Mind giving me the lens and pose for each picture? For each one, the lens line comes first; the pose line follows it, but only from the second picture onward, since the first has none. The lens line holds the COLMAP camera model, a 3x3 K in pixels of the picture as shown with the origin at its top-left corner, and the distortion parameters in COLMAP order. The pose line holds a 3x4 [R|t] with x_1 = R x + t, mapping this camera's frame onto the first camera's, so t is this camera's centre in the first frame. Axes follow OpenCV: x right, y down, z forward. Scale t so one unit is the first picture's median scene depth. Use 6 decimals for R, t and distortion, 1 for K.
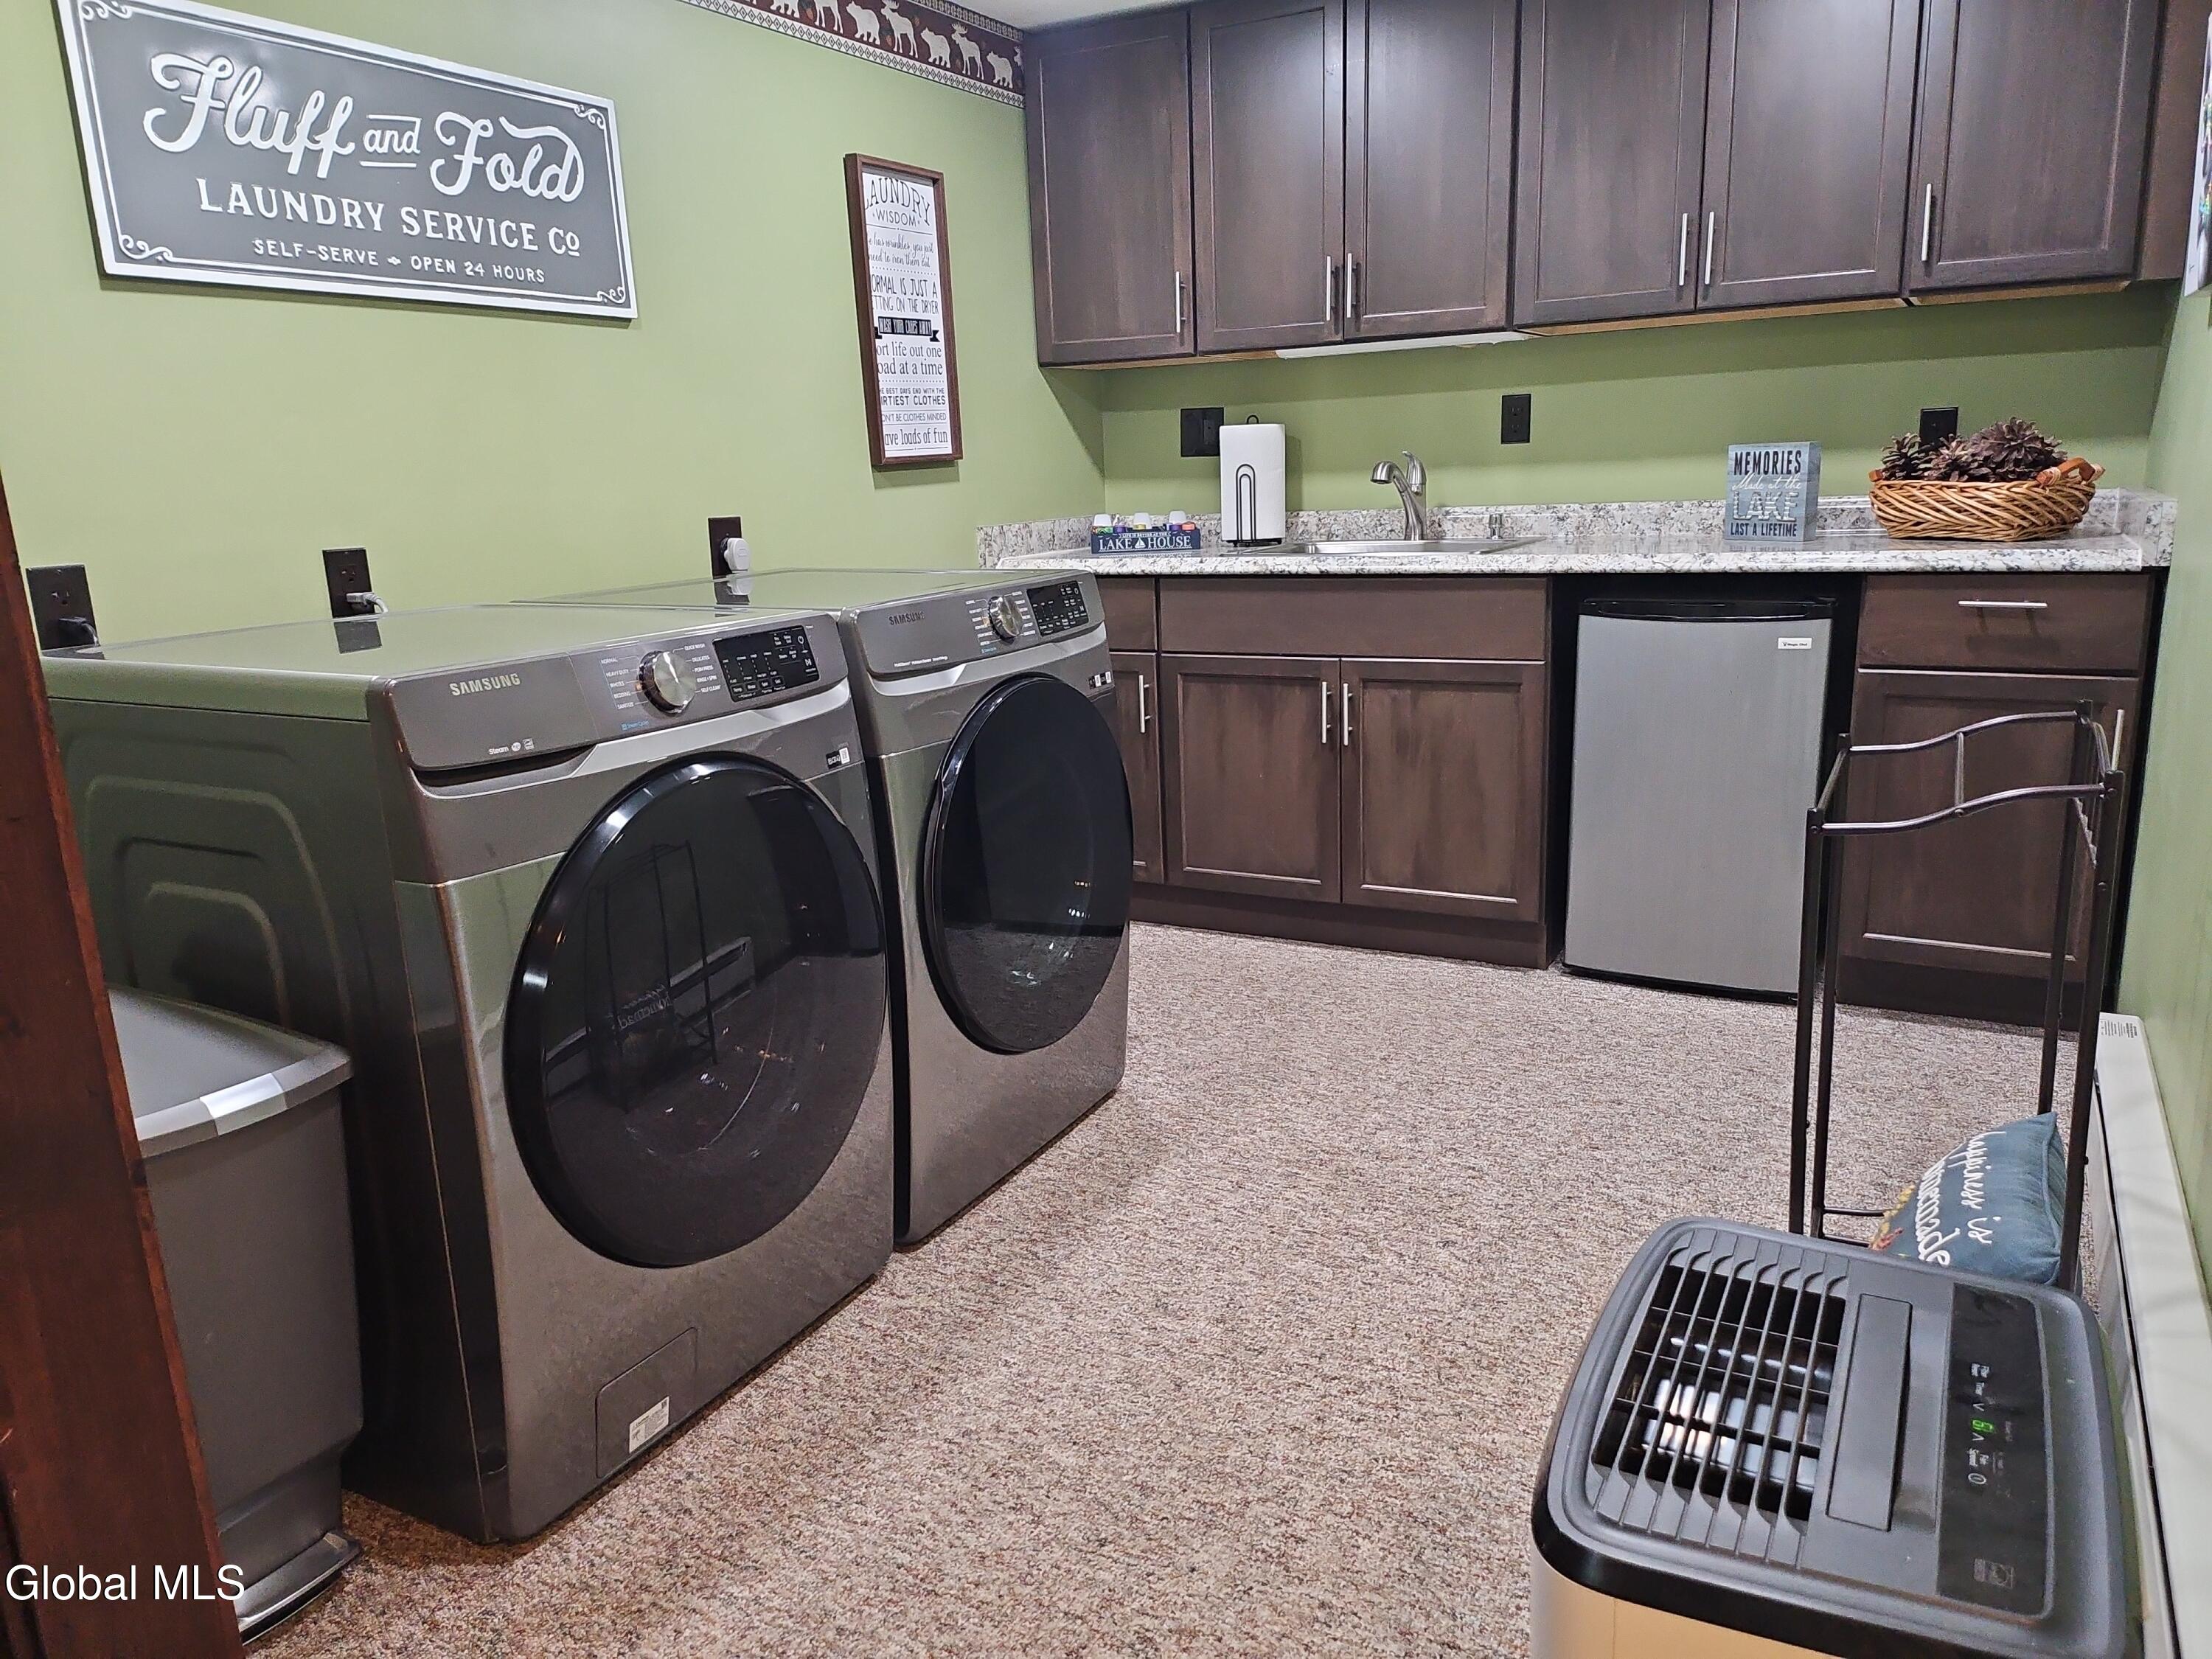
lens RADIAL K [[1535.3, 0, 1106.0], [0, 1535.3, 829.5], [0, 0, 1]] dist [0.079844, -0.074439]
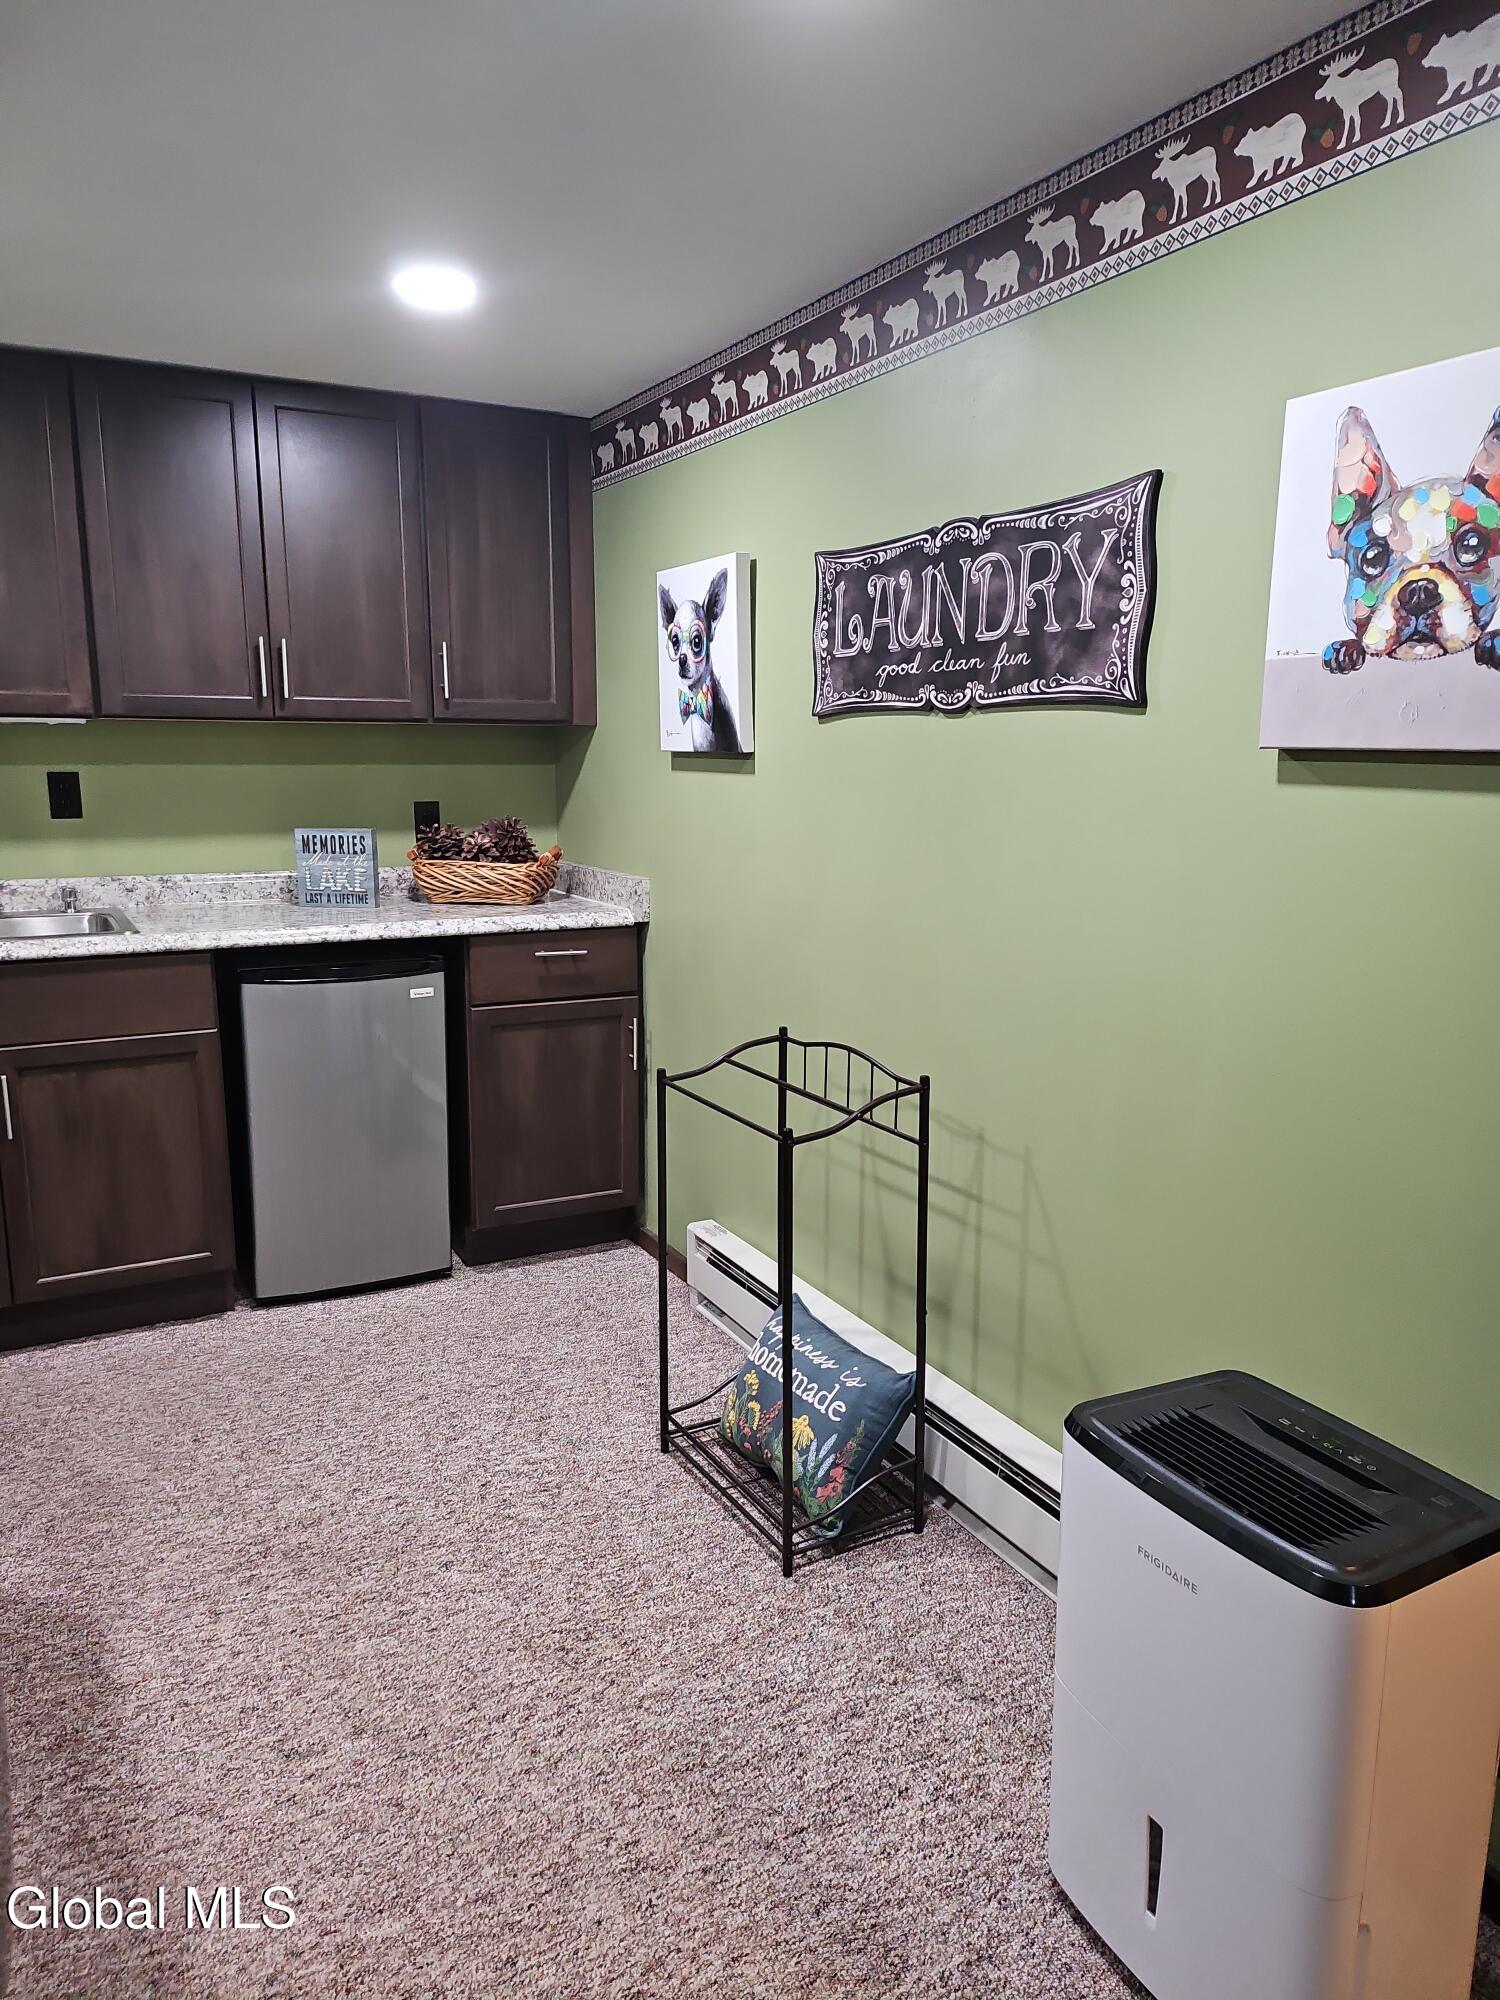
lens RADIAL K [[1415.0, 0, 707.0], [0, 1415.0, 1033.2], [0, 0, 1]] dist [0.077490, -0.101994]
pose [[0.558934, -0.128066, 0.819263, -0.385021], [0.170739, 0.984605, 0.037428, -0.095789], [-0.811444, 0.118961, 0.572195, 0.175196]]
